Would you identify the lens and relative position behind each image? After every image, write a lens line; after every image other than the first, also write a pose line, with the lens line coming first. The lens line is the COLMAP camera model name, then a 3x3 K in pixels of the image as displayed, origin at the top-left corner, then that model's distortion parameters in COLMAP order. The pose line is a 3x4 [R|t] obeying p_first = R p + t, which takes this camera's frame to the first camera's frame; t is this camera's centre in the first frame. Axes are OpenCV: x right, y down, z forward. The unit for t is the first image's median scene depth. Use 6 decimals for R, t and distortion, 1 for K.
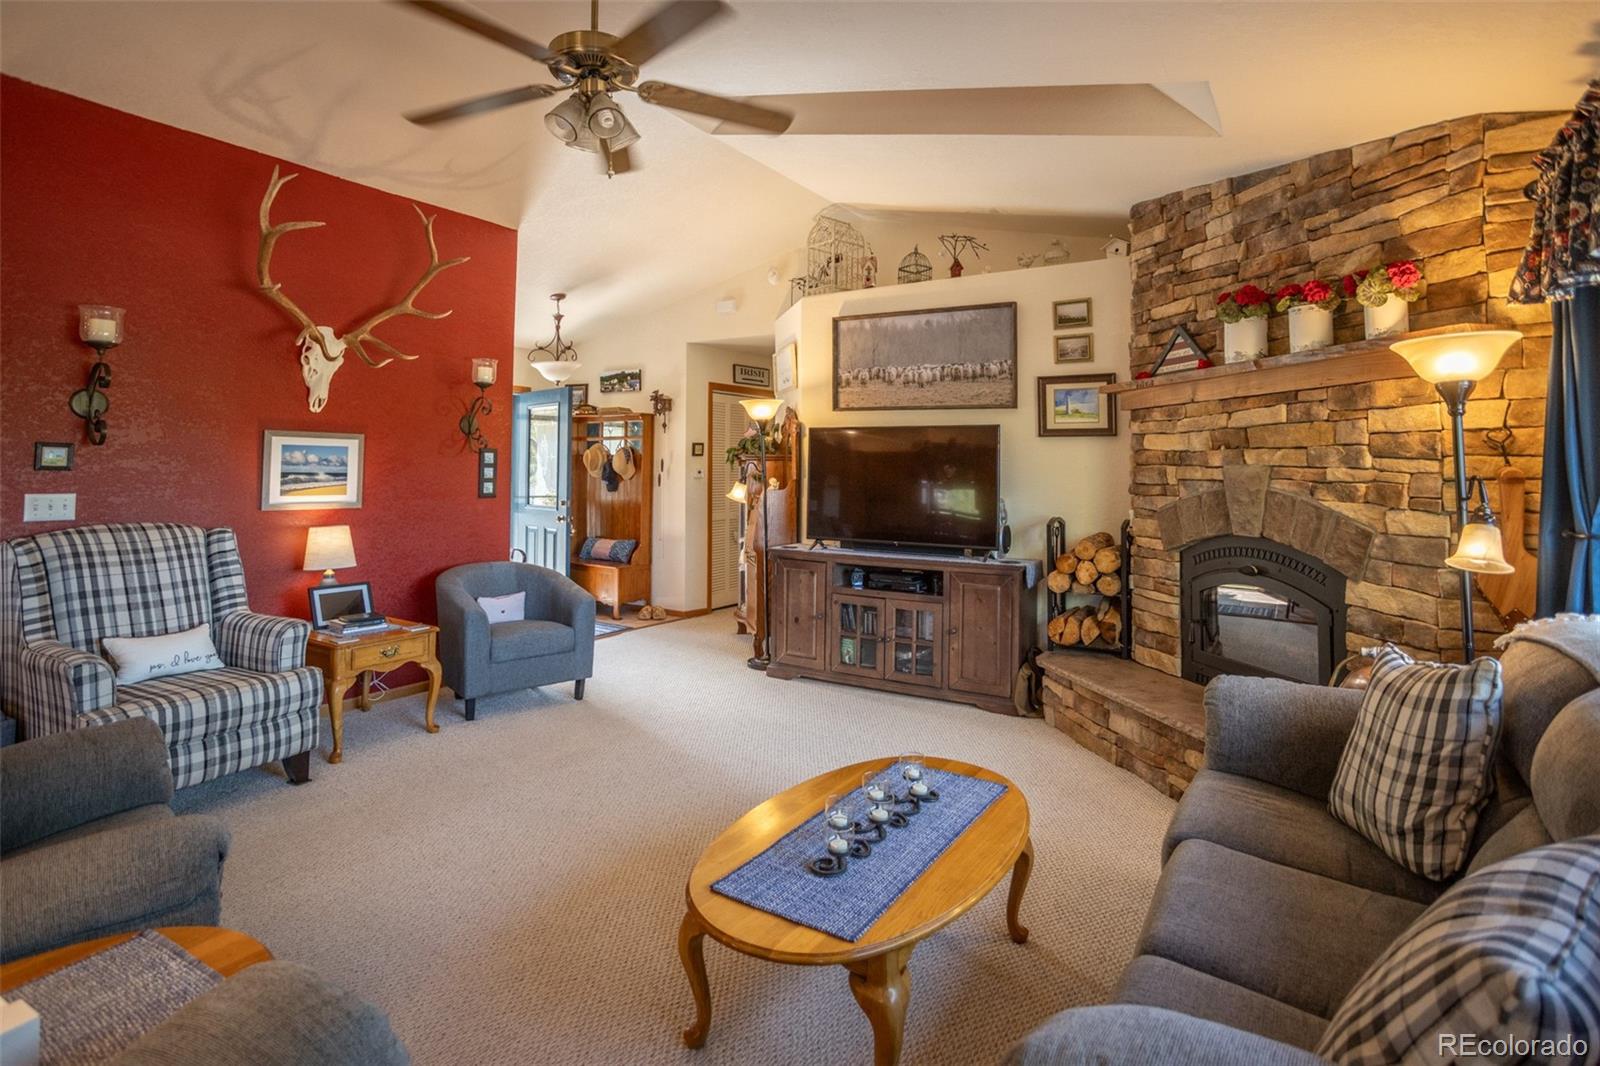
lens RADIAL K [[765.5, 0, 808.4], [0, 765.5, 450.7], [0, 0, 1]] dist [-0.035889, 0.023108]
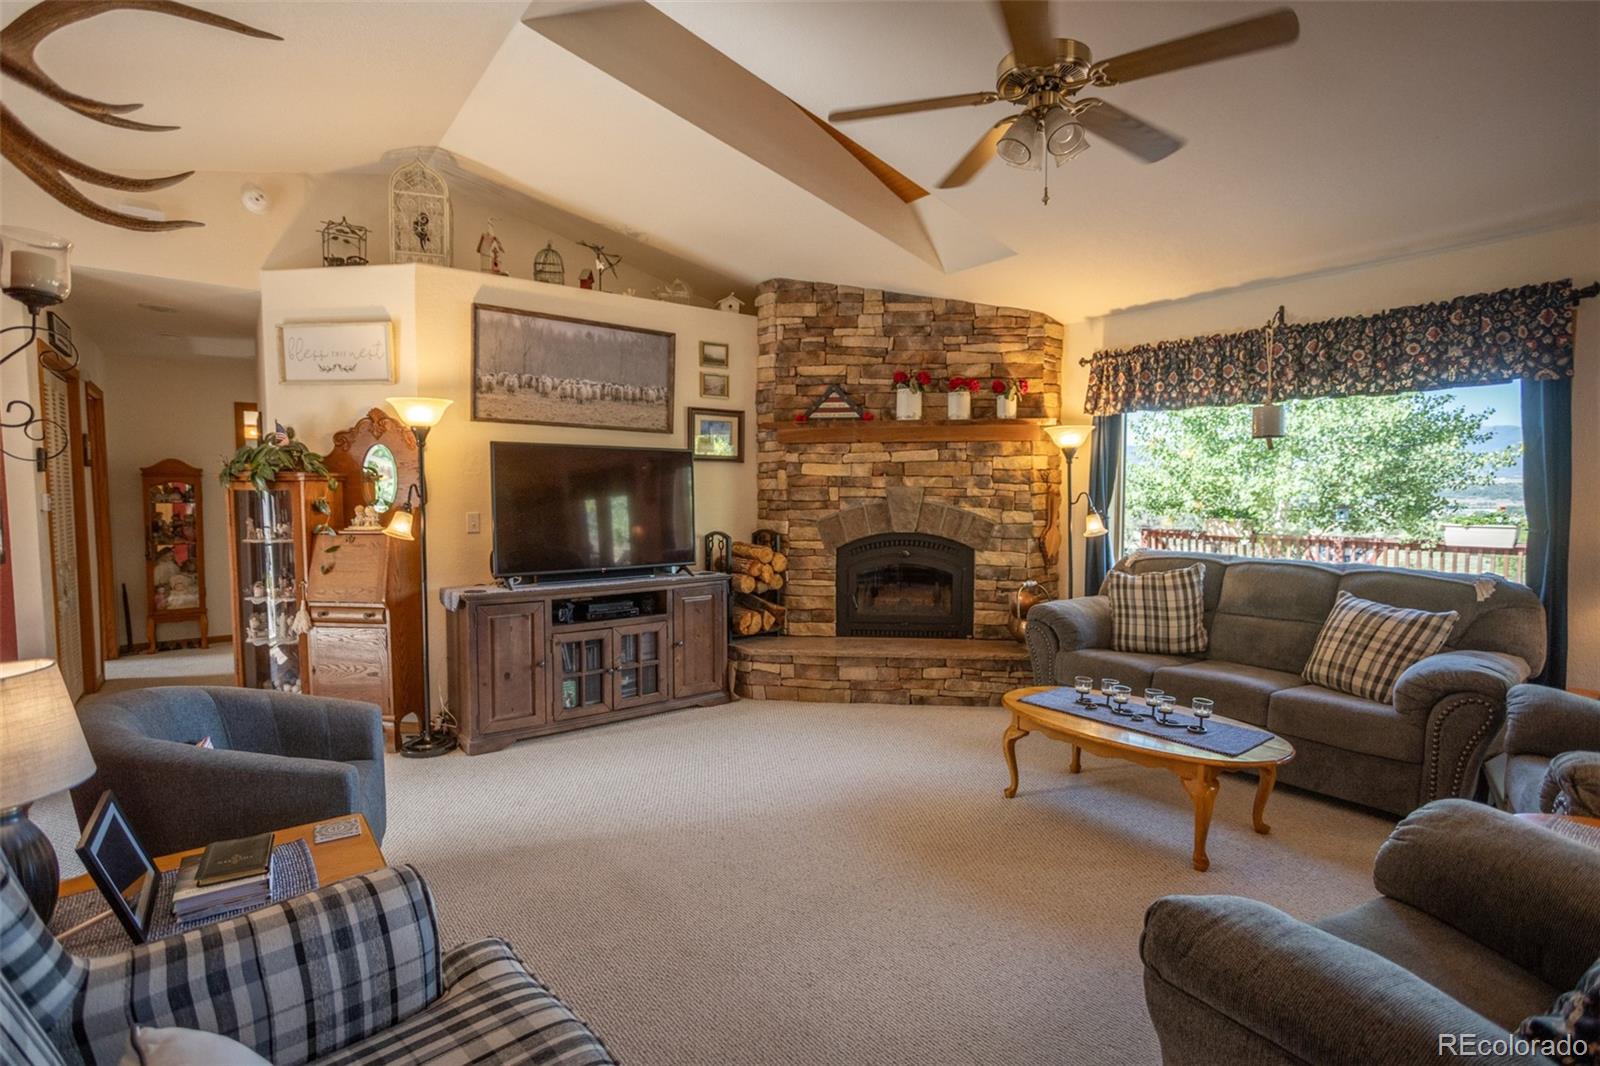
lens RADIAL K [[765.5, 0, 787.4], [0, 765.5, 538.2], [0, 0, 1]] dist [-0.035889, 0.023108]
pose [[0.383847, -0.068345, 0.920864, -0.802468], [-0.017731, 0.996528, 0.081351, 0.000818], [-0.923226, -0.047554, 0.381302, 0.517046]]
